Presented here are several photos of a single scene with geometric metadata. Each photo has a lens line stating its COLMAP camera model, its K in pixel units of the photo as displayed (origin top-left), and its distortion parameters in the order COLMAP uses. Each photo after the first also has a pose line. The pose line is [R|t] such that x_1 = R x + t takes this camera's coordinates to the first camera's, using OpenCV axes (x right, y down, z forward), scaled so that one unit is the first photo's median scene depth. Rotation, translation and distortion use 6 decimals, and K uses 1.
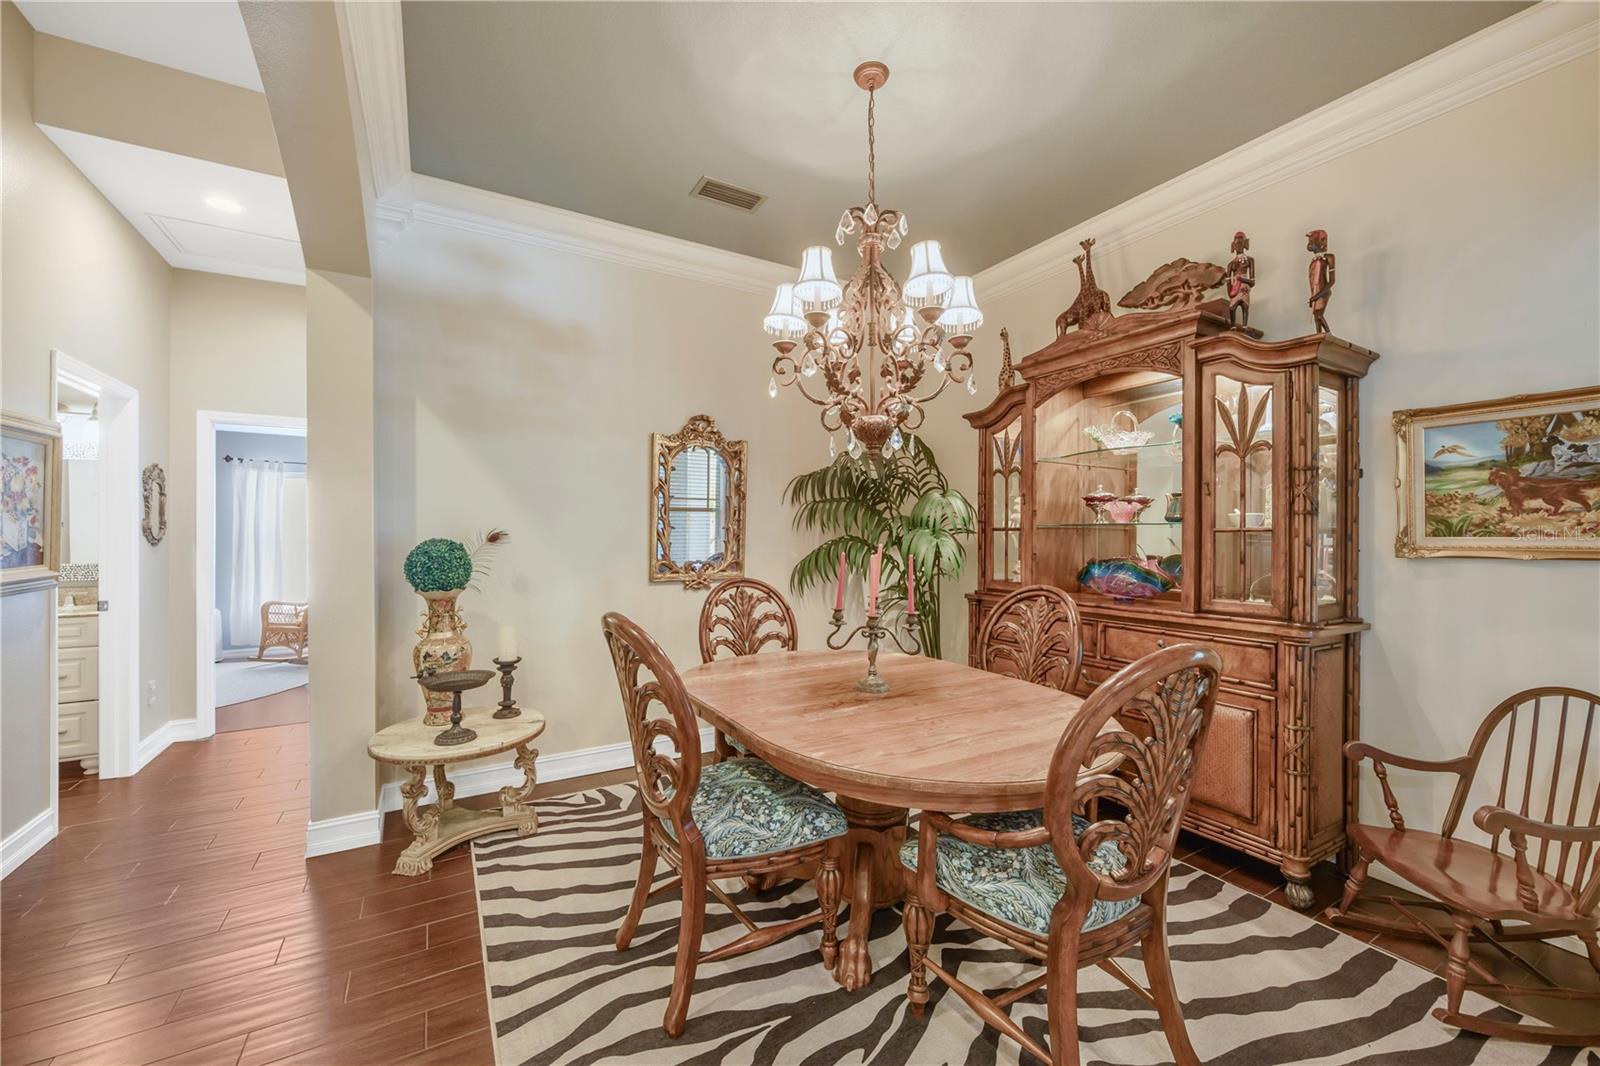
lens RADIAL K [[629.7, 0, 802.2], [0, 629.7, 529.5], [0, 0, 1]] dist [-0.000879, 0.000141]
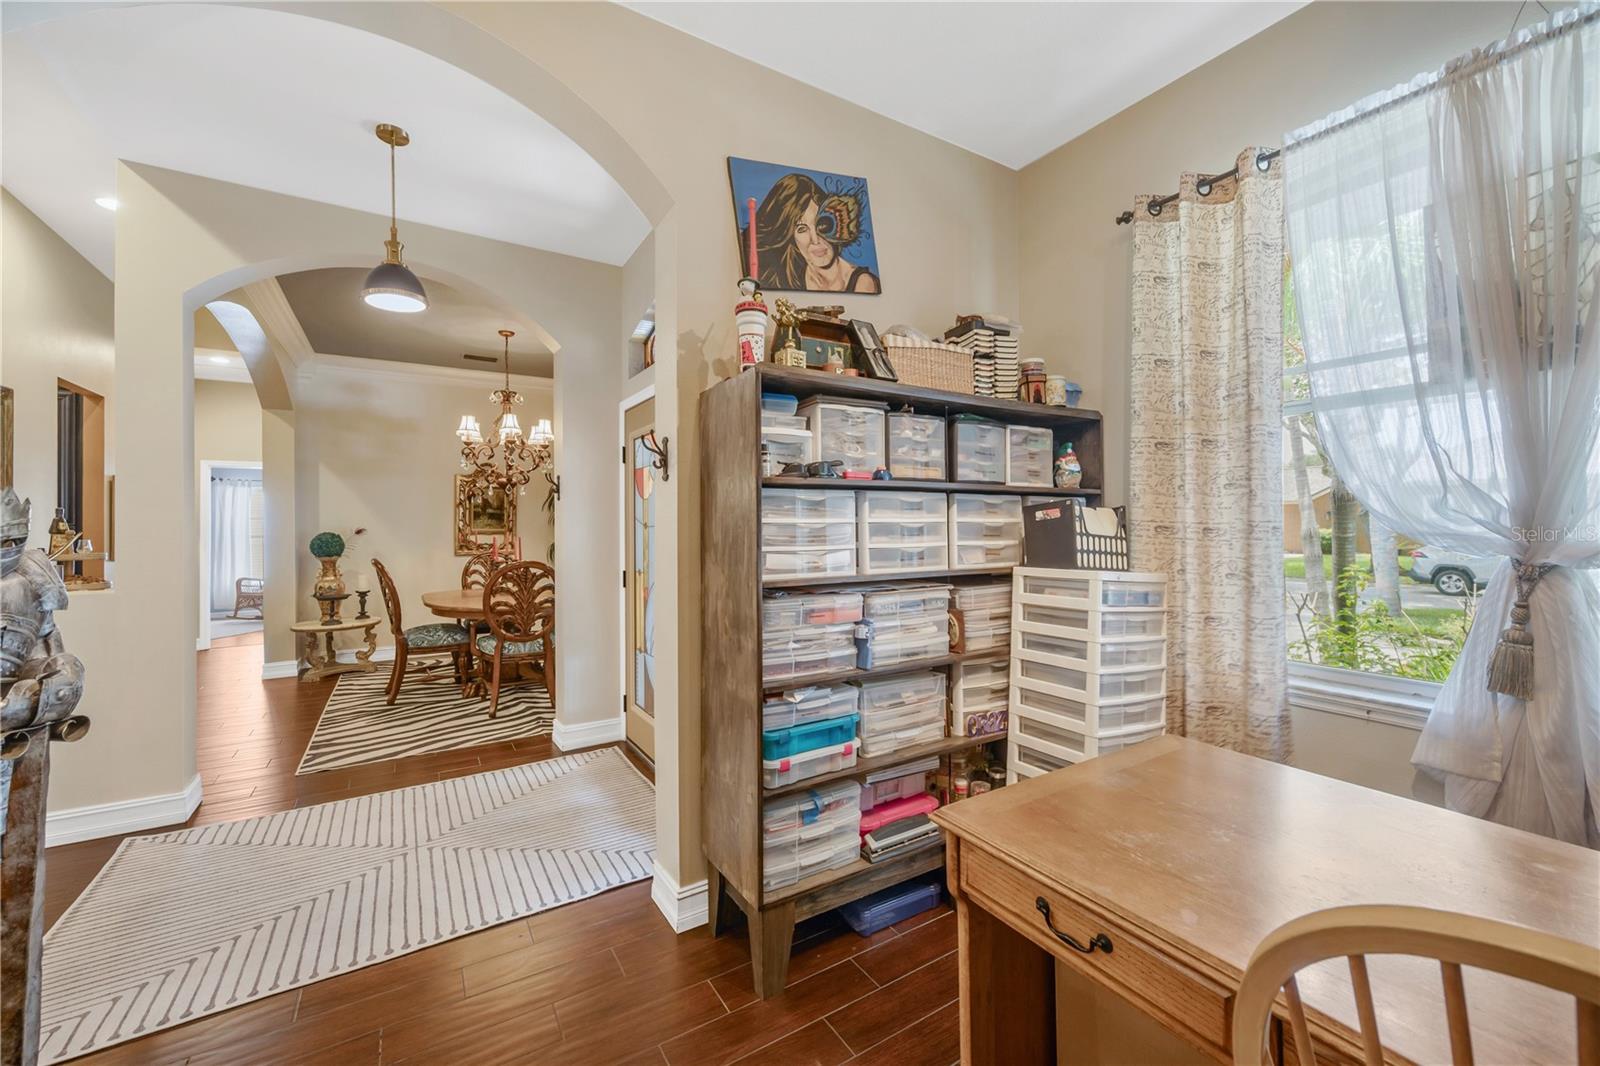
lens RADIAL K [[631.6, 0, 806.4], [0, 631.6, 516.9], [0, 0, 1]] dist [-0.001951, 0.000092]
pose [[0.999483, -0.009313, 0.030773, 0.925151], [0.009471, 0.999943, -0.005011, -0.010440], [-0.030725, 0.005300, 0.999514, -1.113377]]
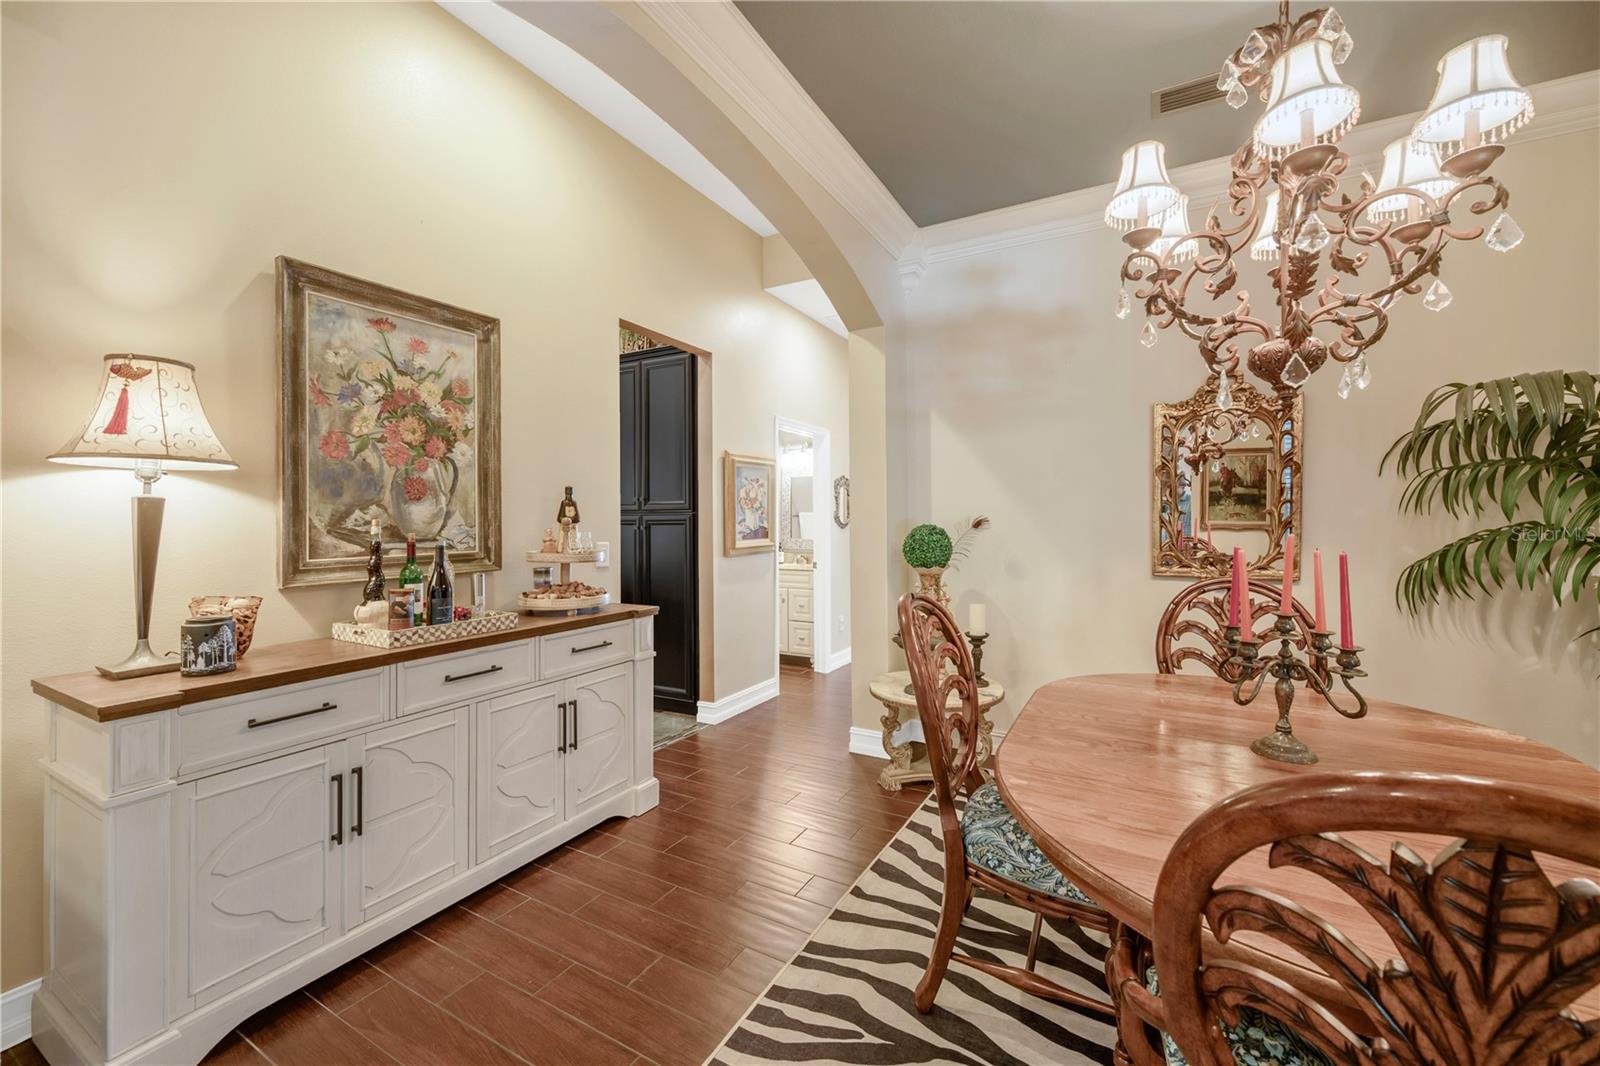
lens RADIAL K [[631.6, 0, 806.4], [0, 631.6, 516.9], [0, 0, 1]] dist [-0.001951, 0.000092]
pose [[0.504561, -0.007125, -0.863347, 0.341992], [0.008185, 0.999960, -0.003468, 0.002441], [0.863337, -0.005317, 0.504599, 0.186512]]
